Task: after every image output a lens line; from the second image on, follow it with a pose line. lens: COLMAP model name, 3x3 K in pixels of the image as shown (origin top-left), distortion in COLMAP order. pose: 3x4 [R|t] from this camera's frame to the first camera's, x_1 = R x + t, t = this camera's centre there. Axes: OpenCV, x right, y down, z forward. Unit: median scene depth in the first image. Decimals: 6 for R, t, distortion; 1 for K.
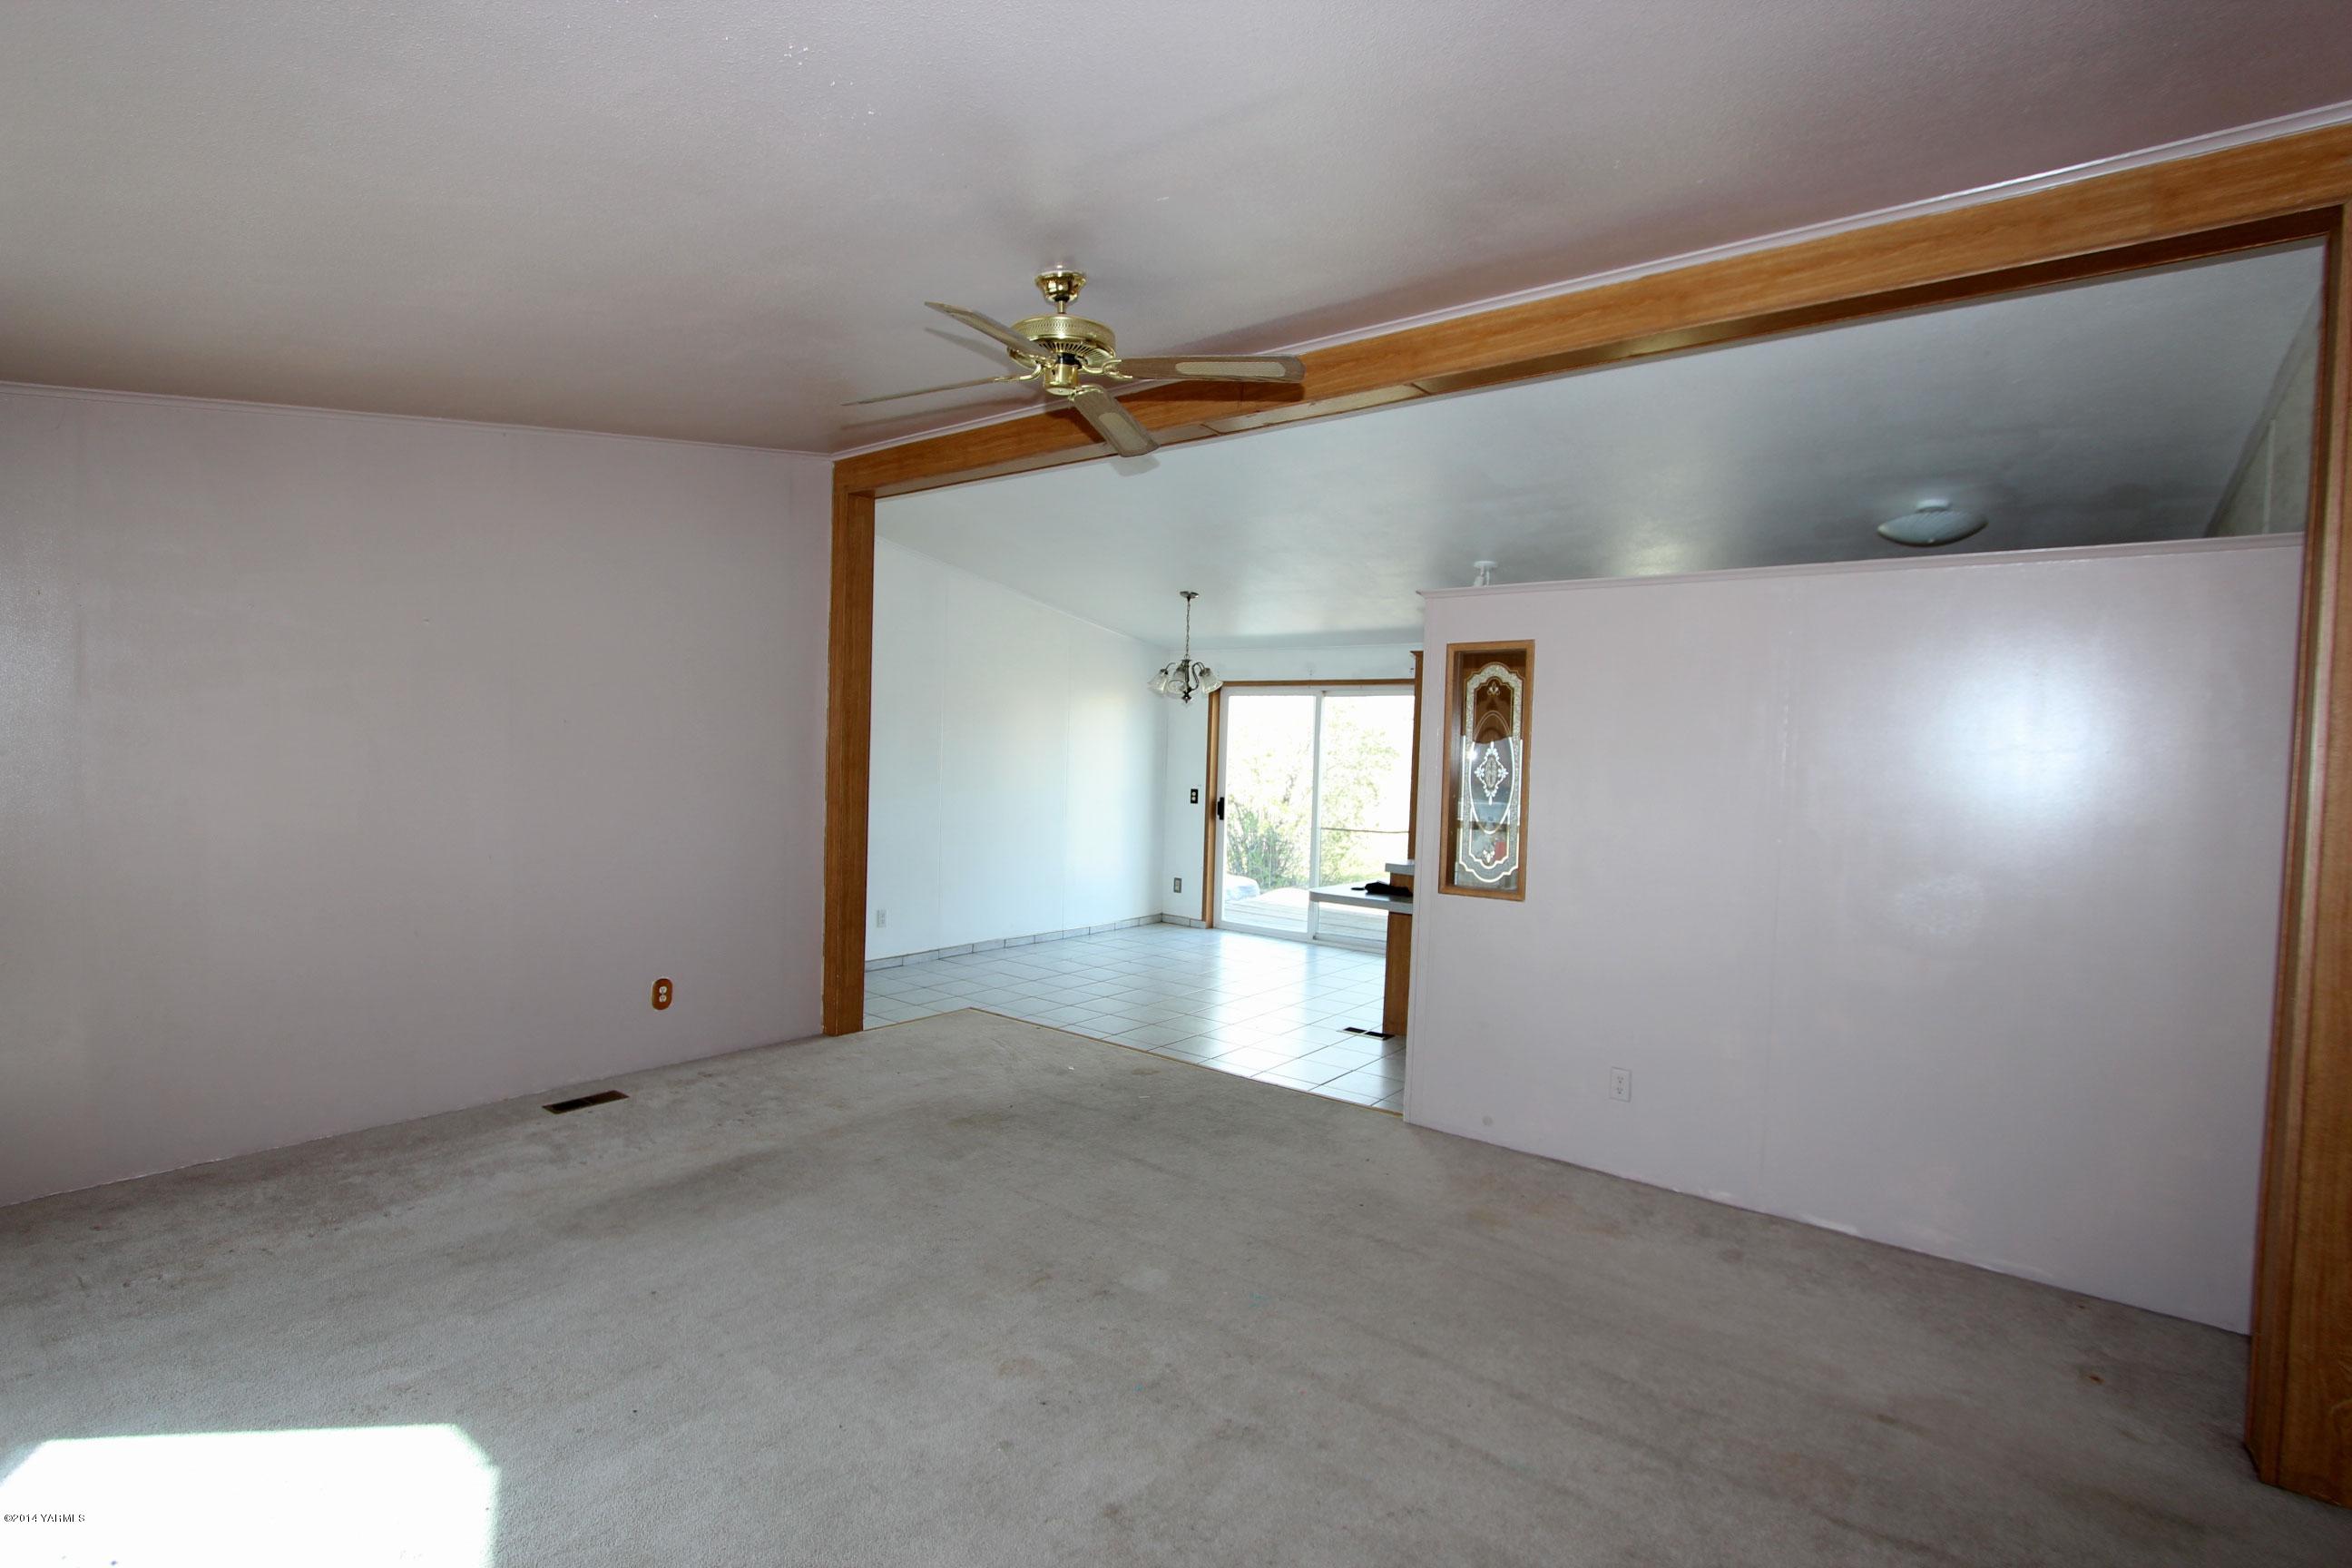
lens RADIAL K [[1085.9, 0, 1175.0], [0, 1085.9, 784.4], [0, 0, 1]] dist [-0.017941, 0.000399]
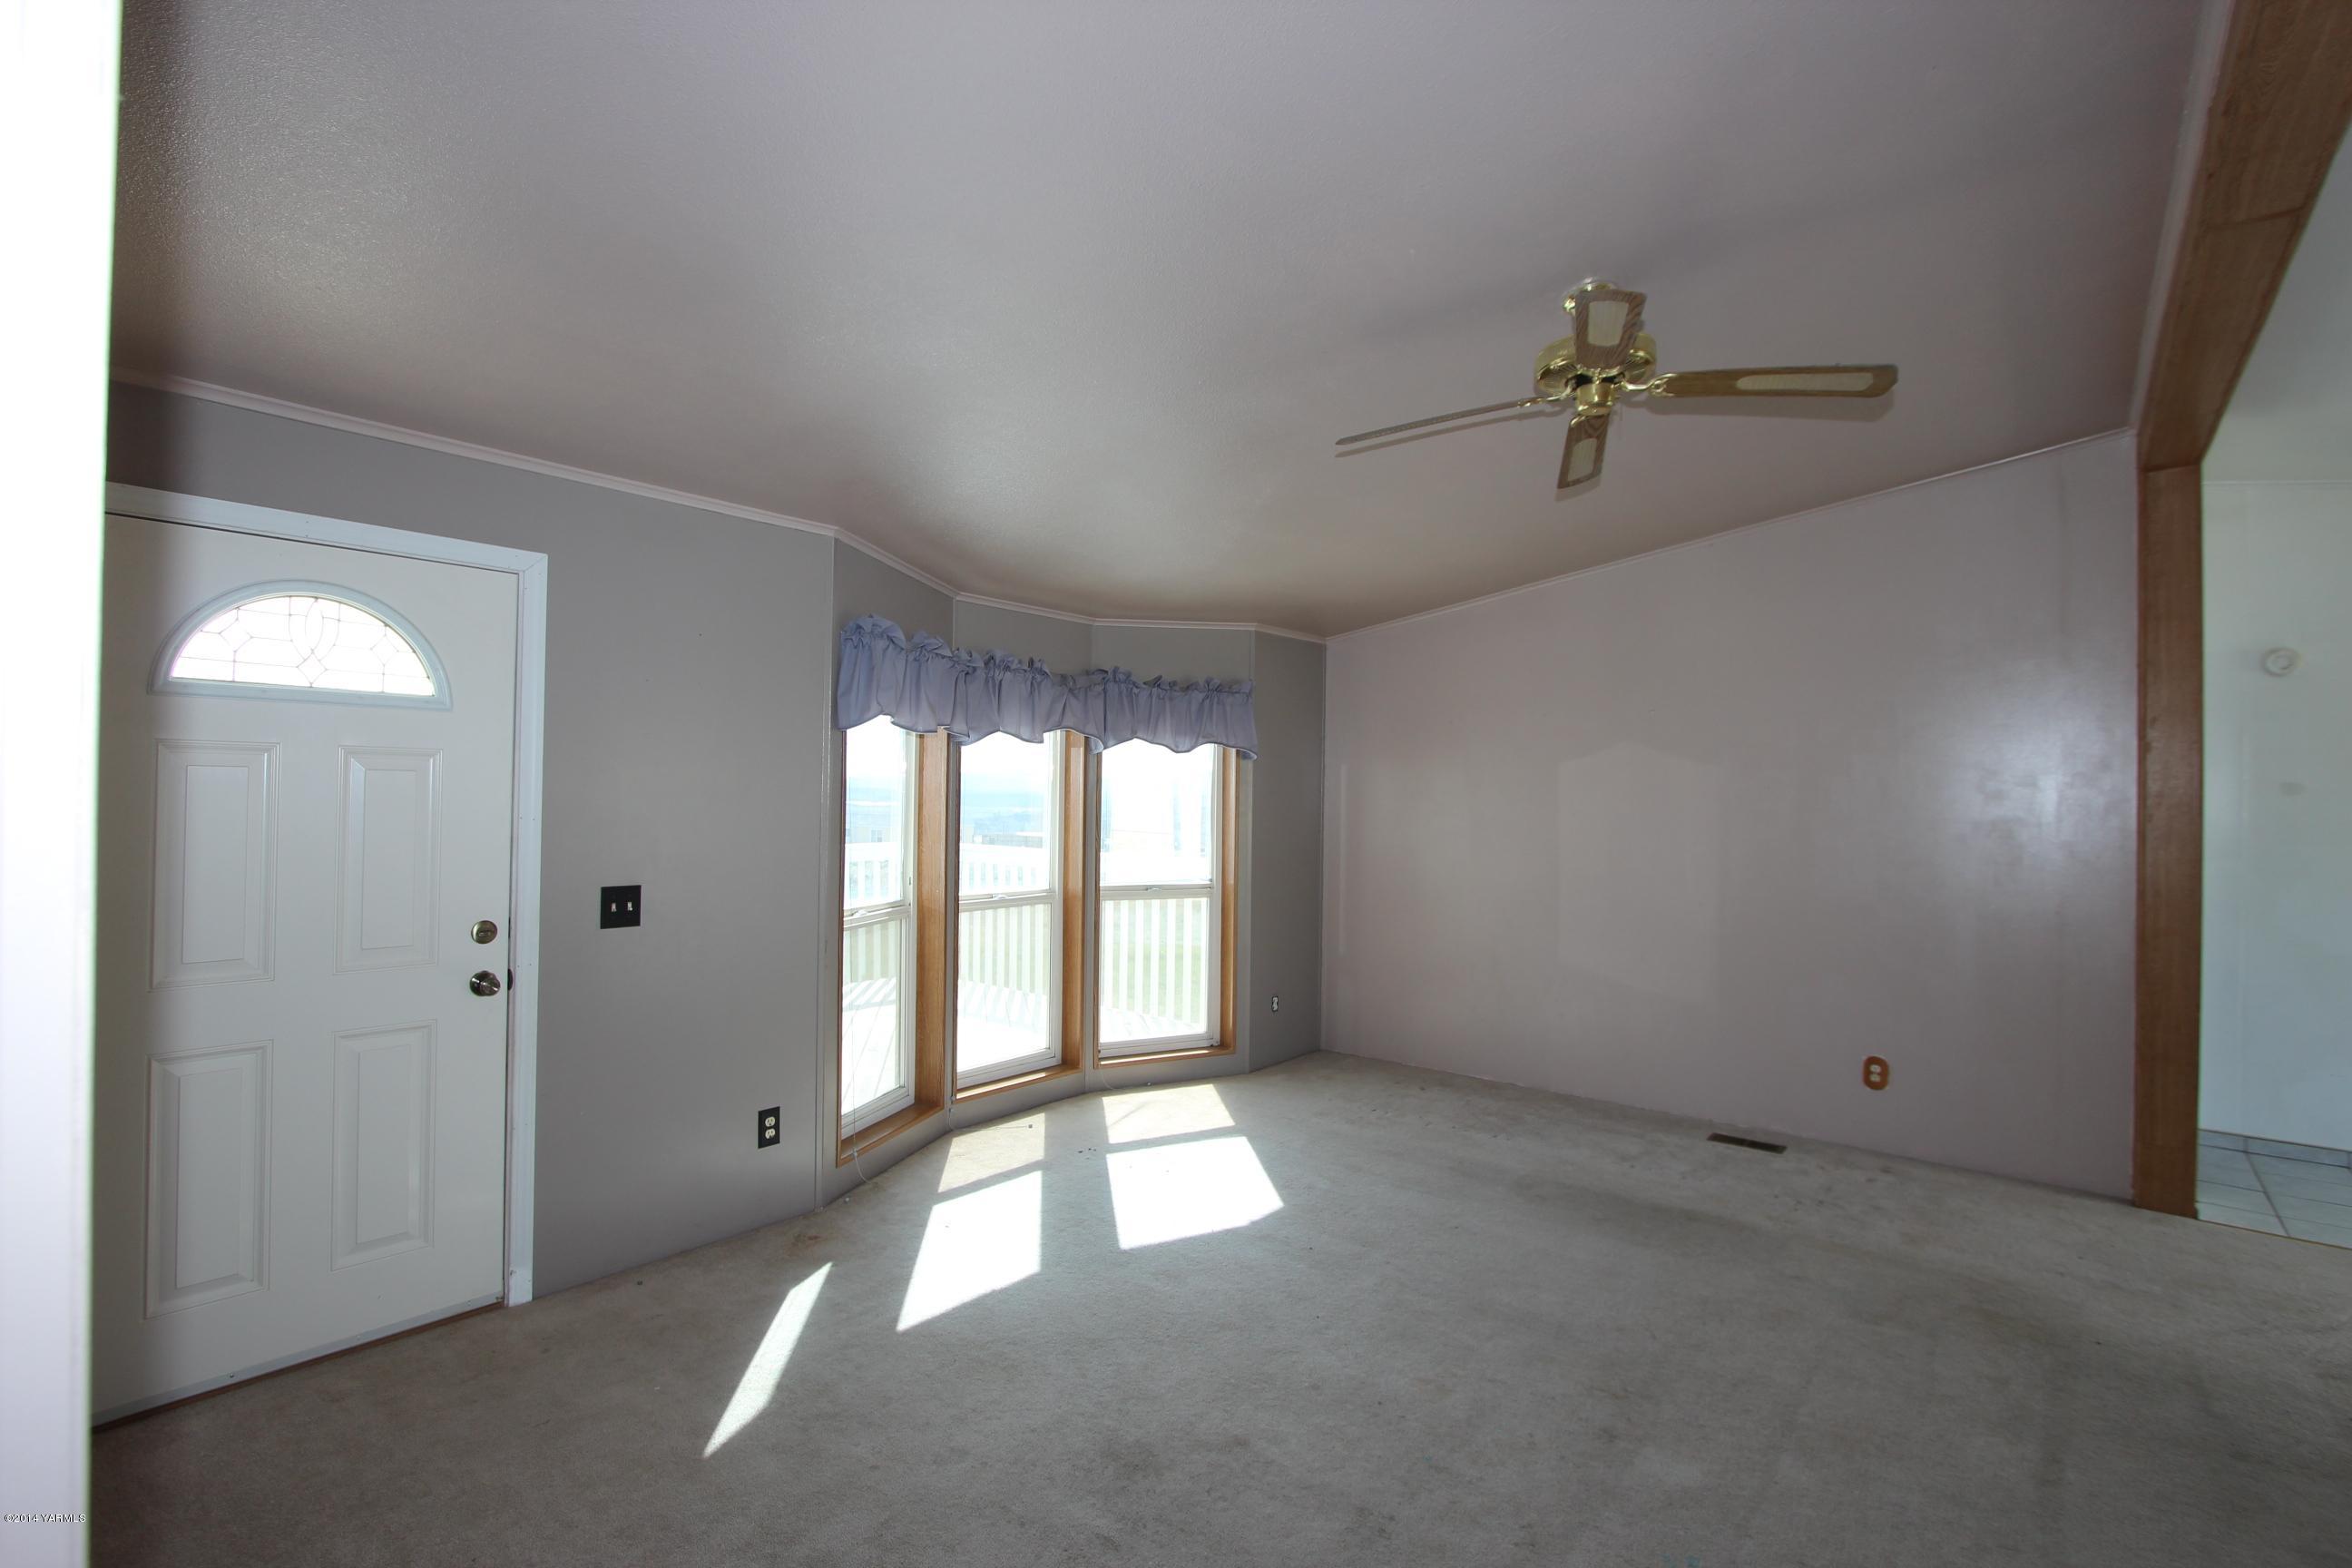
lens RADIAL K [[1085.9, 0, 1175.0], [0, 1085.9, 784.4], [0, 0, 1]] dist [-0.017941, 0.000399]
pose [[-0.033833, -0.040288, -0.998615, 0.545173], [-0.047833, 0.998107, -0.038647, 0.008466], [0.998282, 0.046459, -0.035696, 0.452510]]
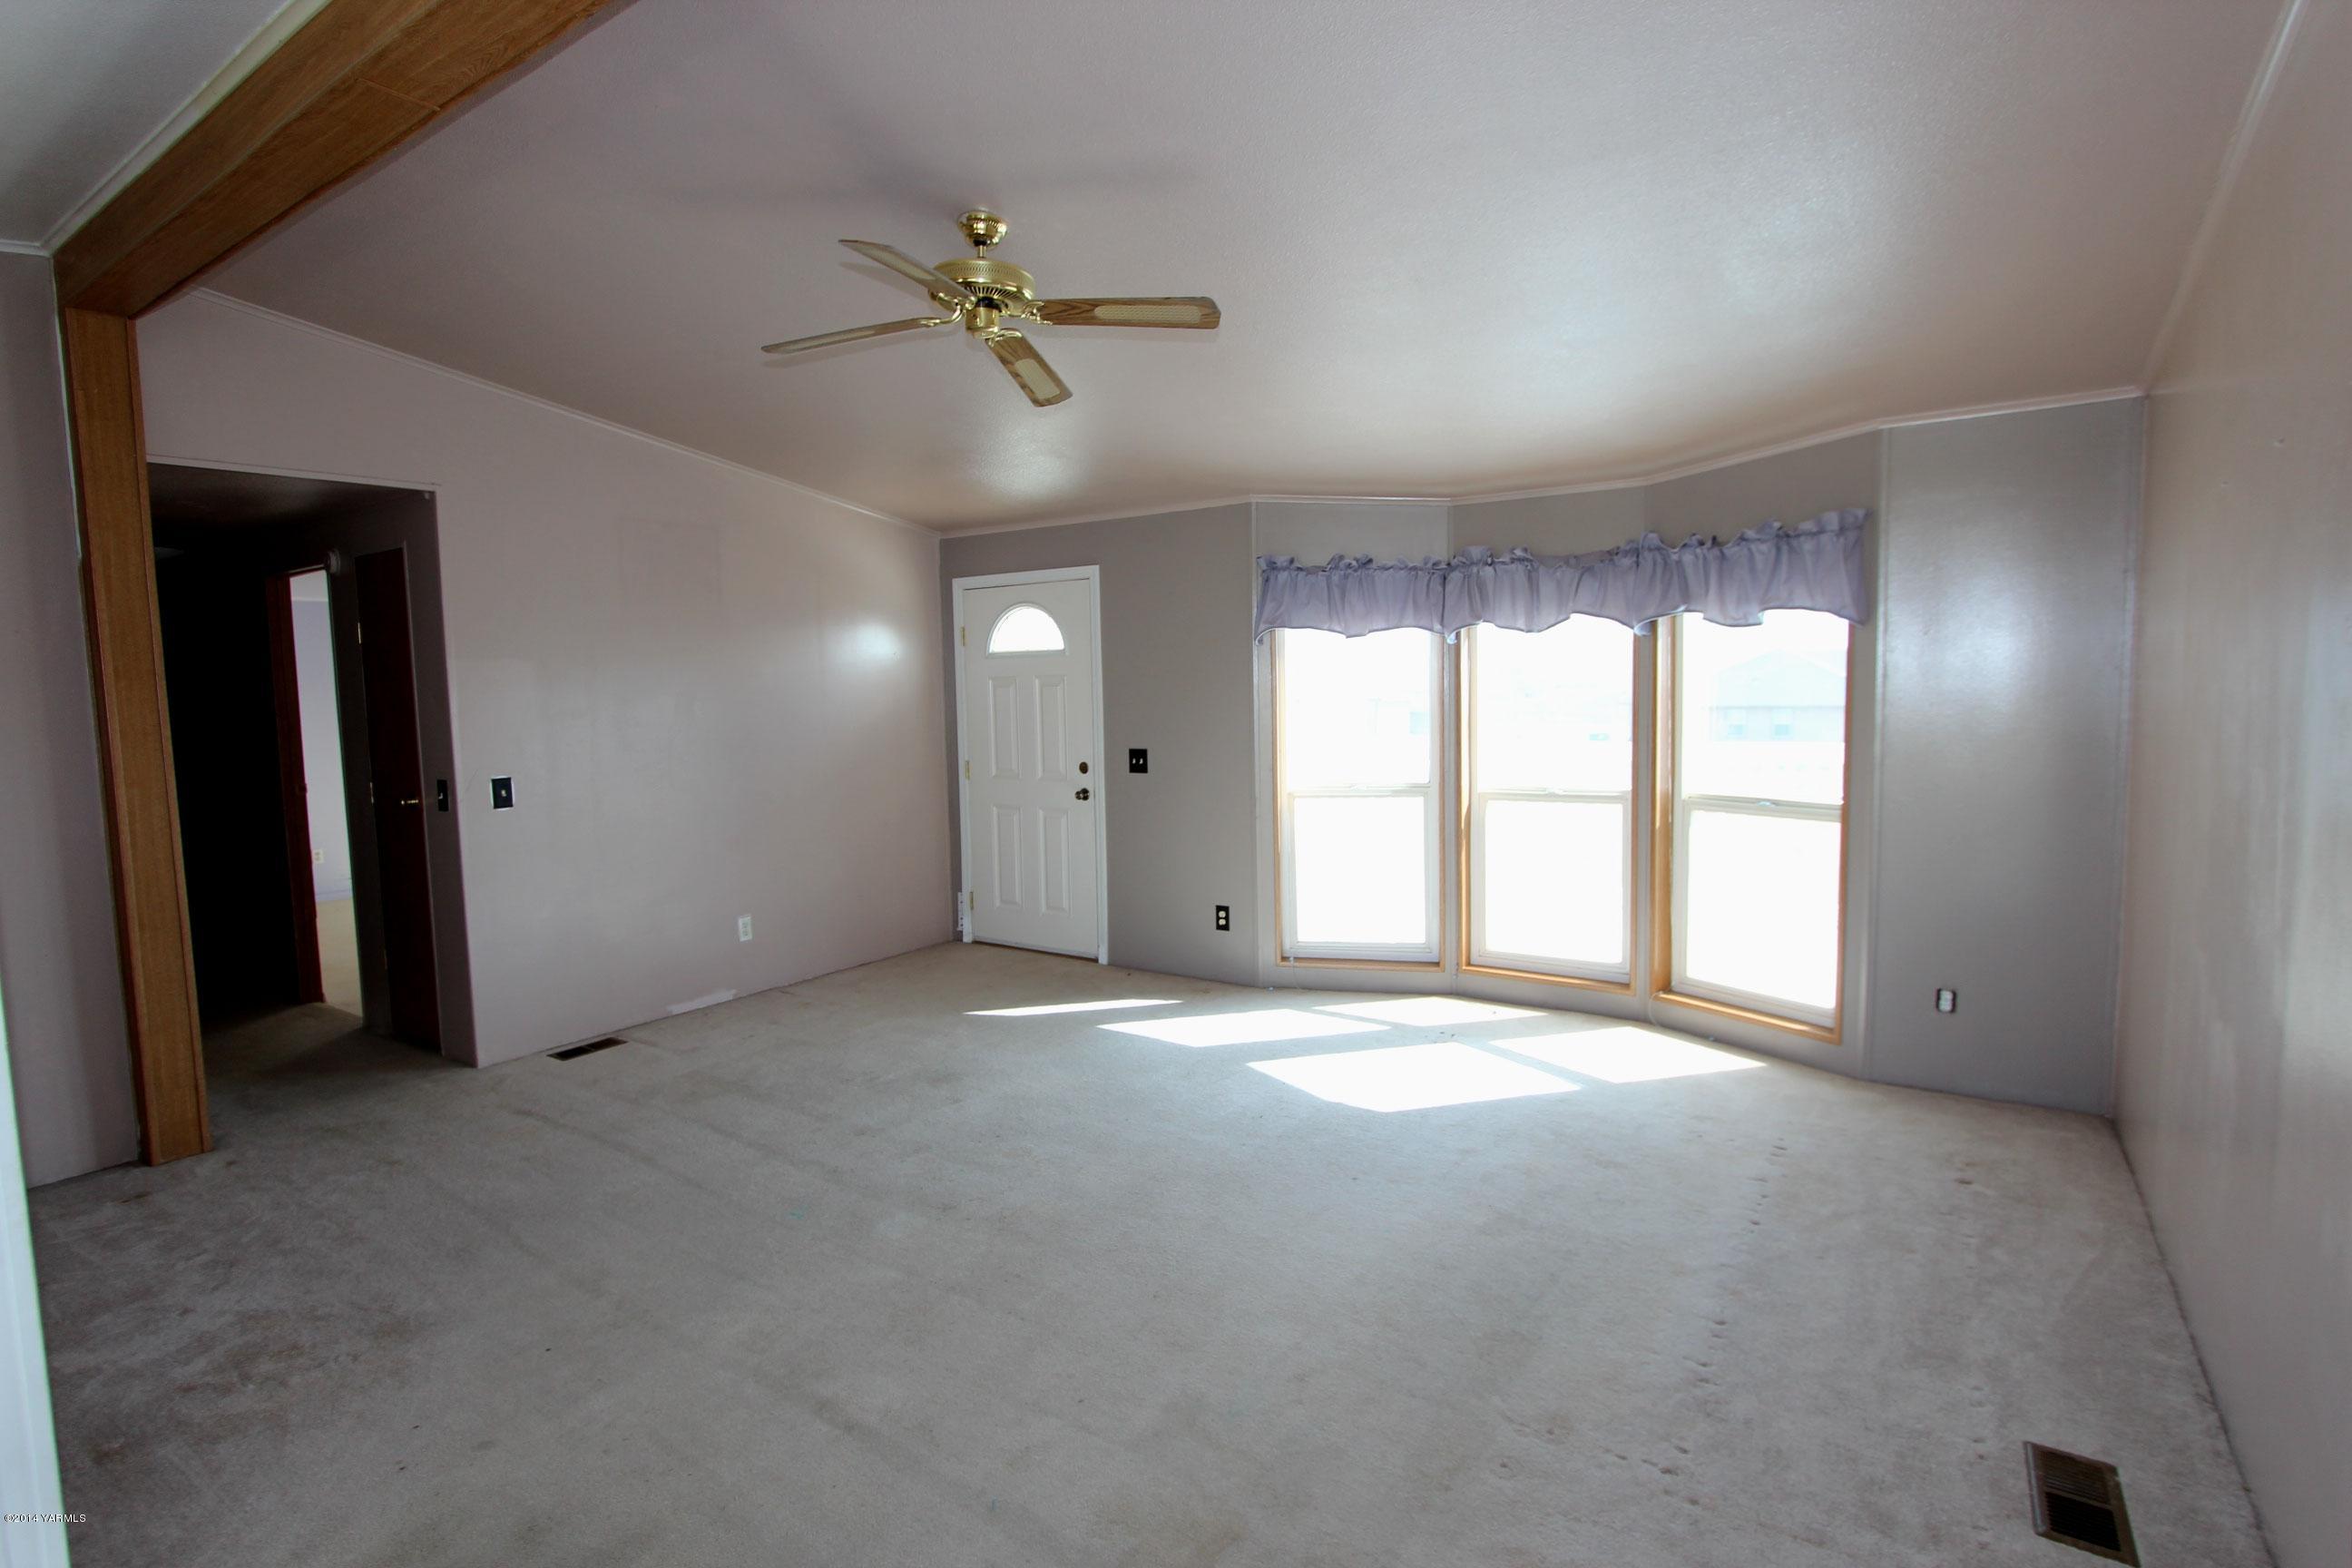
lens RADIAL K [[1148.1, 0, 1168.2], [0, 1148.1, 787.1], [0, 0, 1]] dist [-0.018734, 0.000001]
pose [[-0.998392, -0.007180, -0.056231, -0.144739], [-0.013929, 0.992607, 0.120575, -0.051630], [0.054950, 0.121164, -0.991110, 1.400209]]
